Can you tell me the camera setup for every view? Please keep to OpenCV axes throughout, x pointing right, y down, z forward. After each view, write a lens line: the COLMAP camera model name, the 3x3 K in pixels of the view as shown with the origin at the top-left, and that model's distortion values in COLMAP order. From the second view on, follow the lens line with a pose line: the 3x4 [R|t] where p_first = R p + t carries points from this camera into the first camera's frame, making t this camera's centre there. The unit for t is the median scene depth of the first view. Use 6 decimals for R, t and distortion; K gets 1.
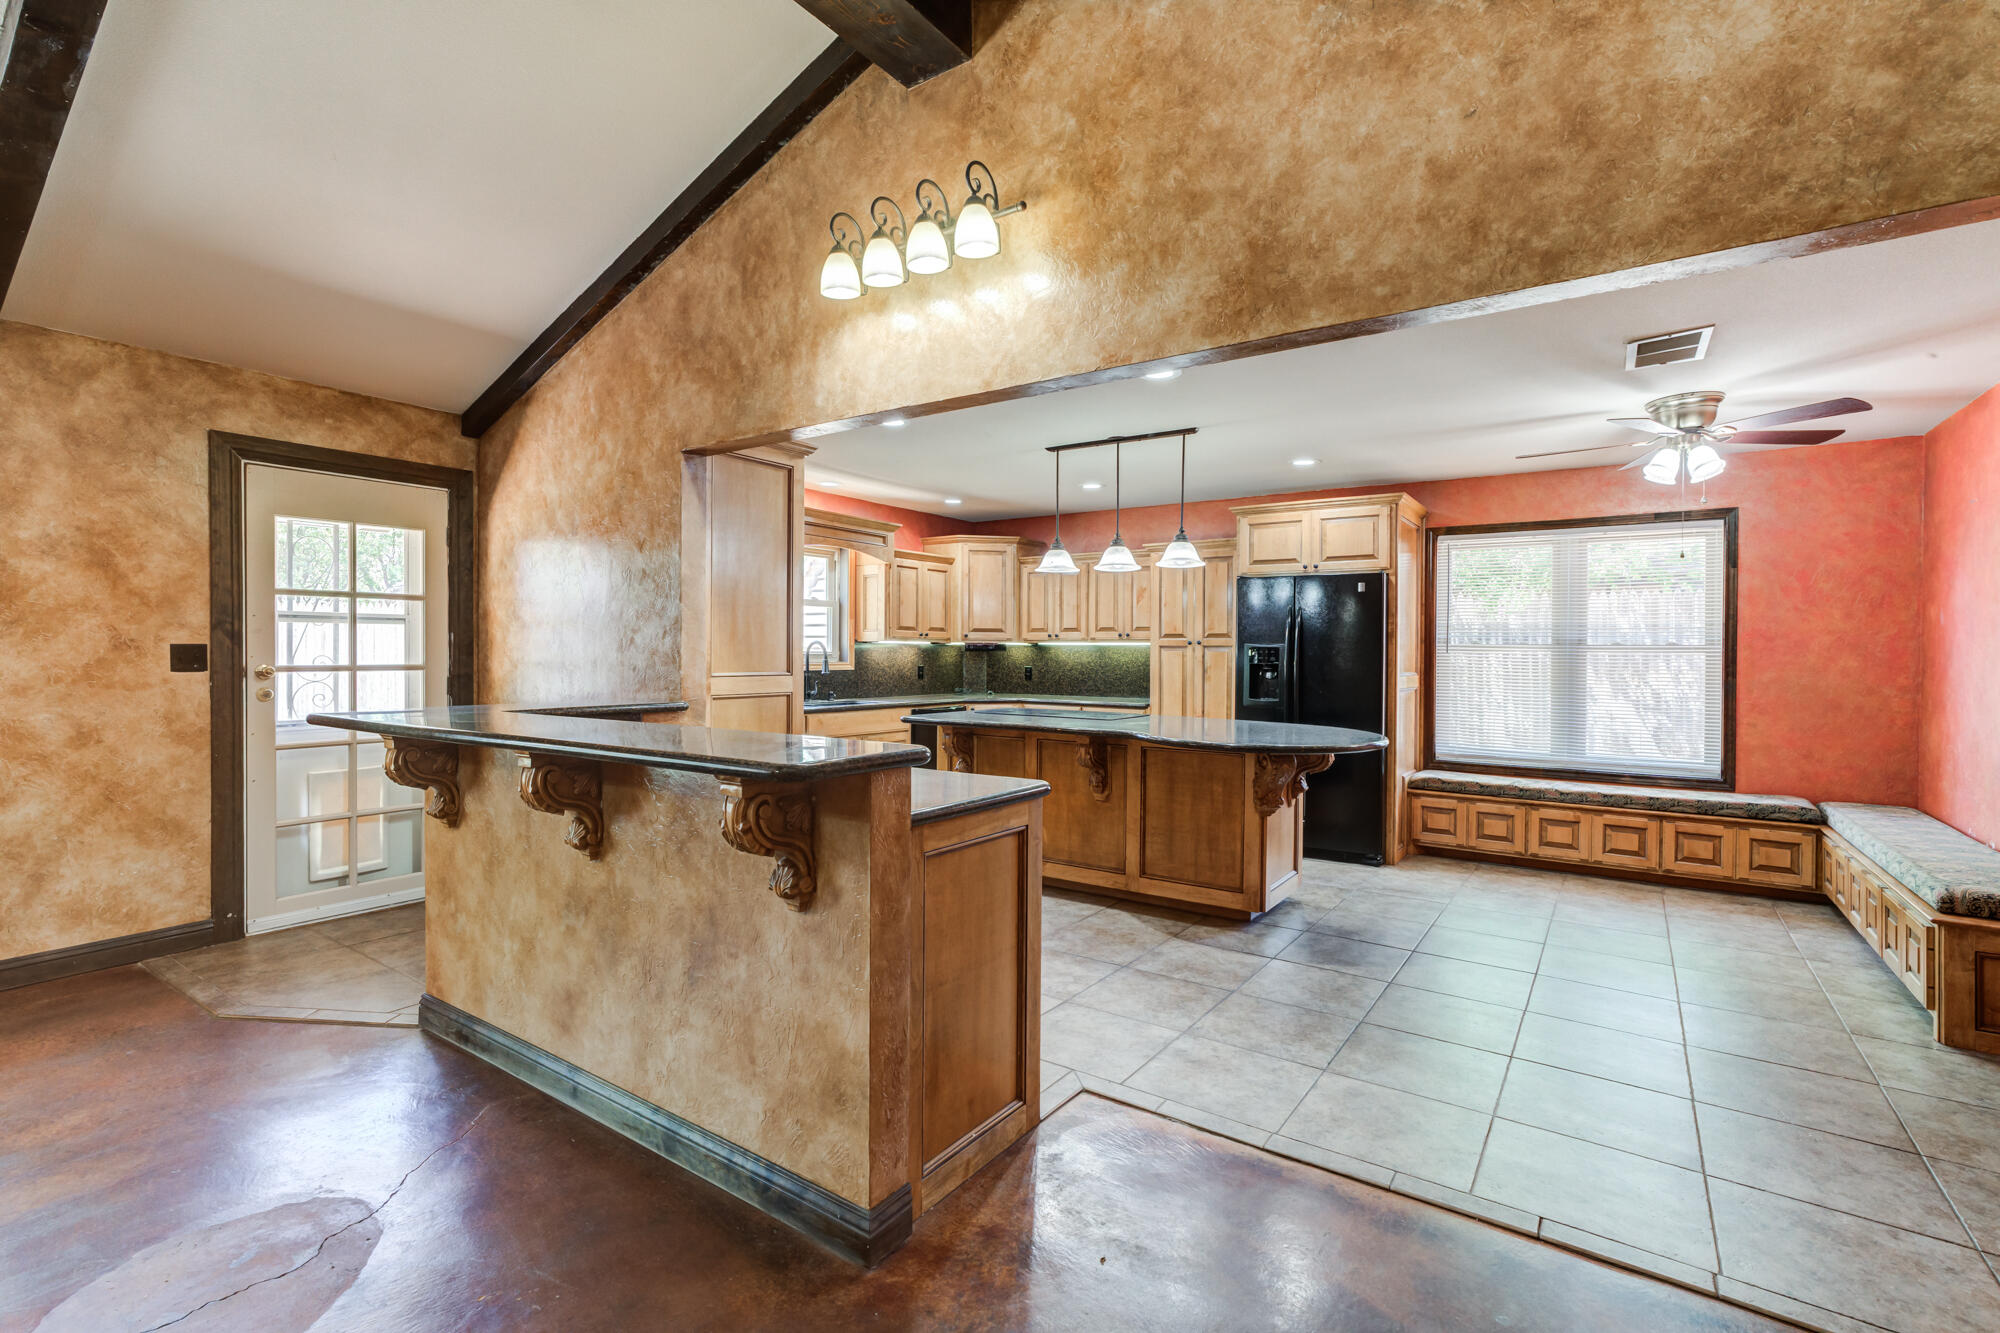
lens RADIAL K [[900.1, 0, 1003.1], [0, 900.1, 661.6], [0, 0, 1]] dist [-0.011441, 0.007973]
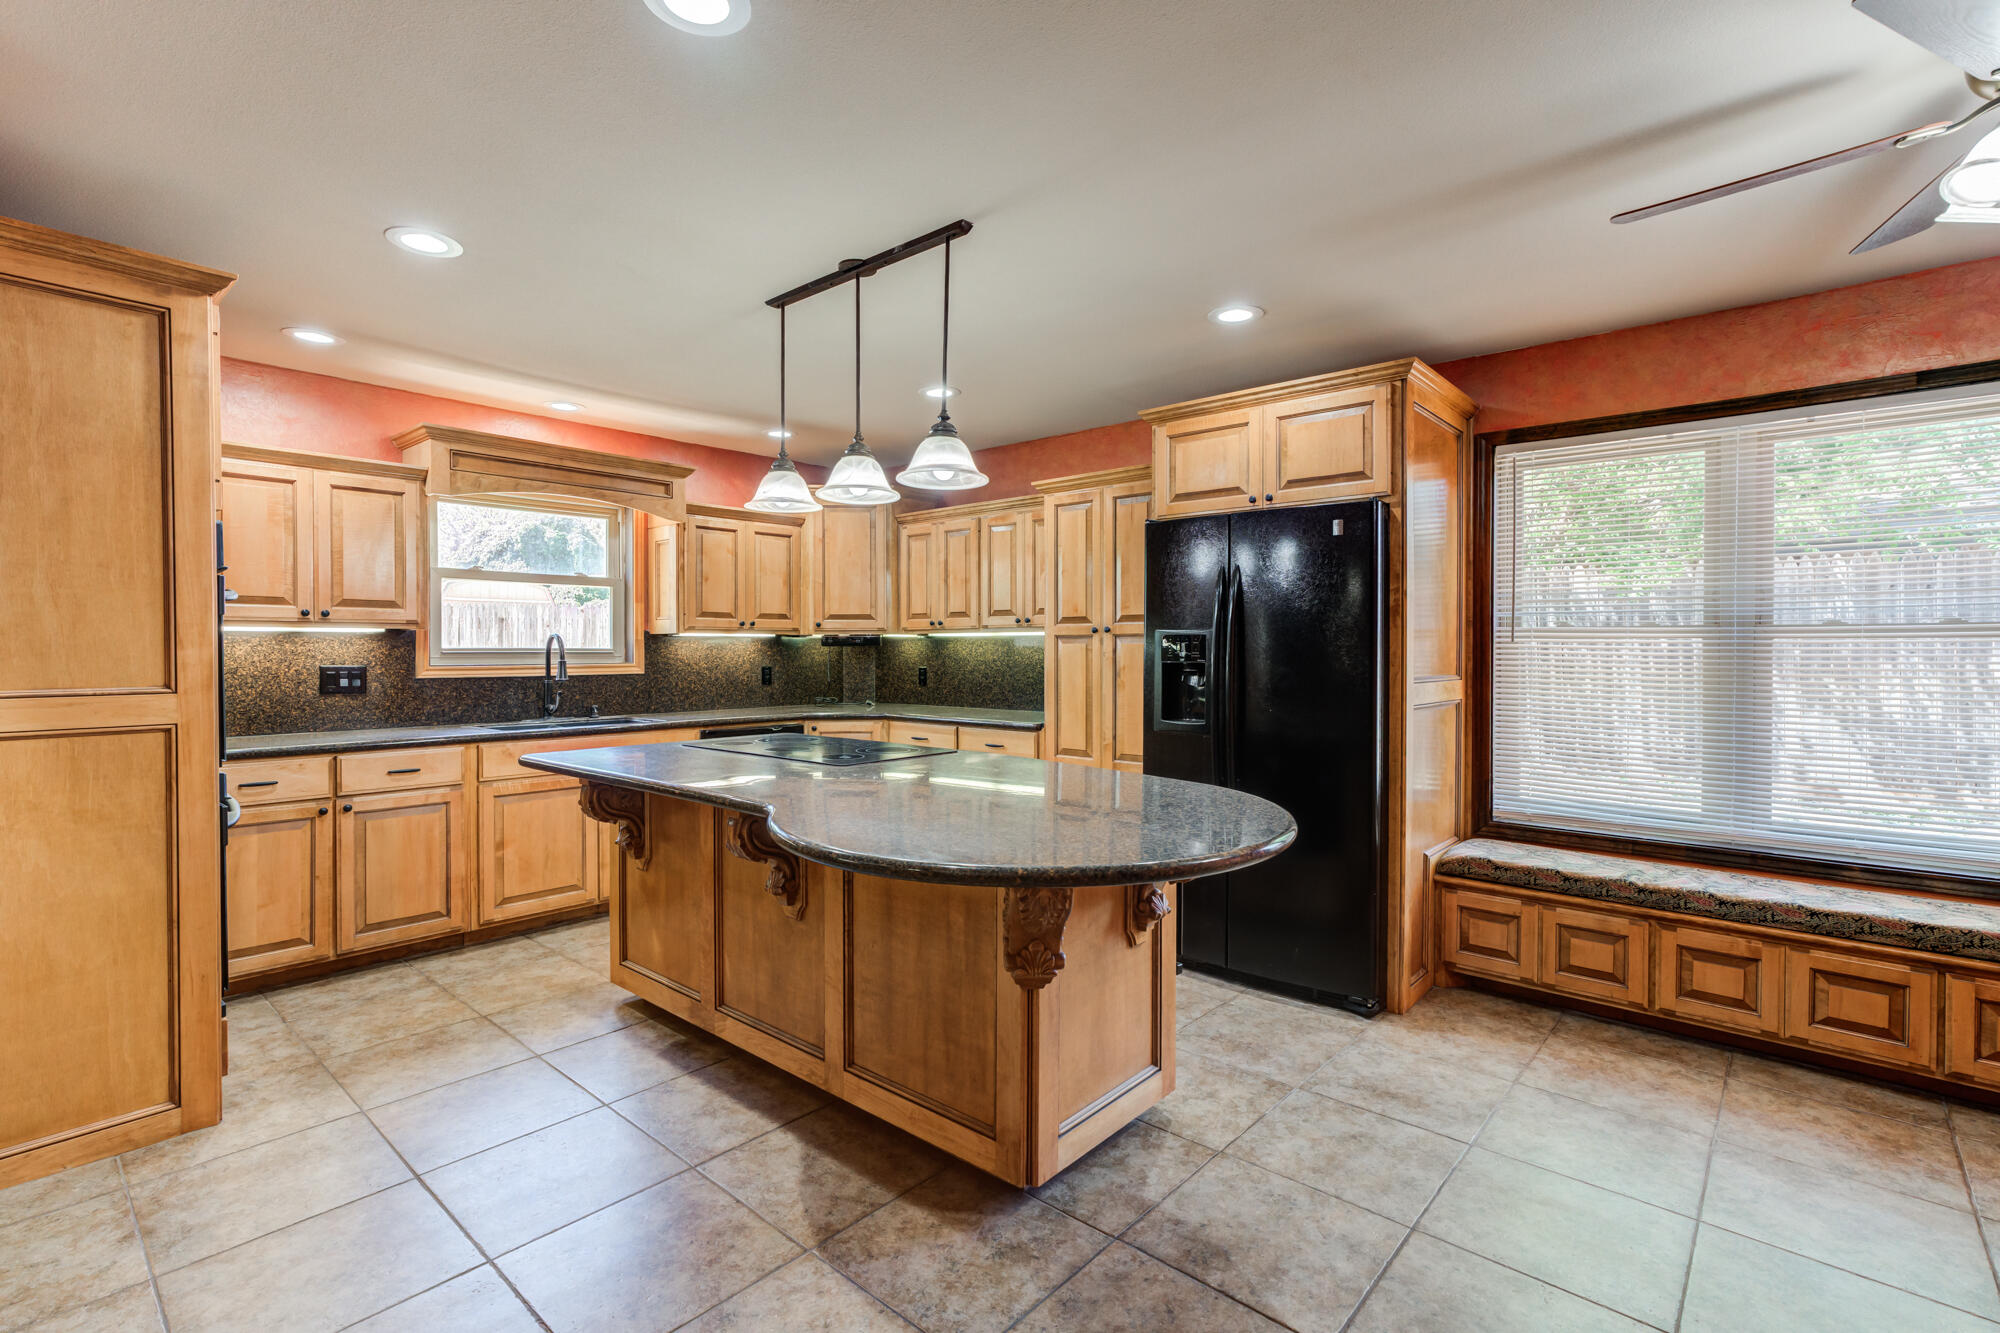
lens RADIAL K [[900.1, 0, 997.8], [0, 900.1, 664.2], [0, 0, 1]] dist [-0.011441, 0.007973]
pose [[0.991797, -0.005725, -0.127694, 0.246396], [0.006651, 0.999955, 0.006824, -0.001539], [0.127649, -0.007617, 0.991790, 0.389130]]
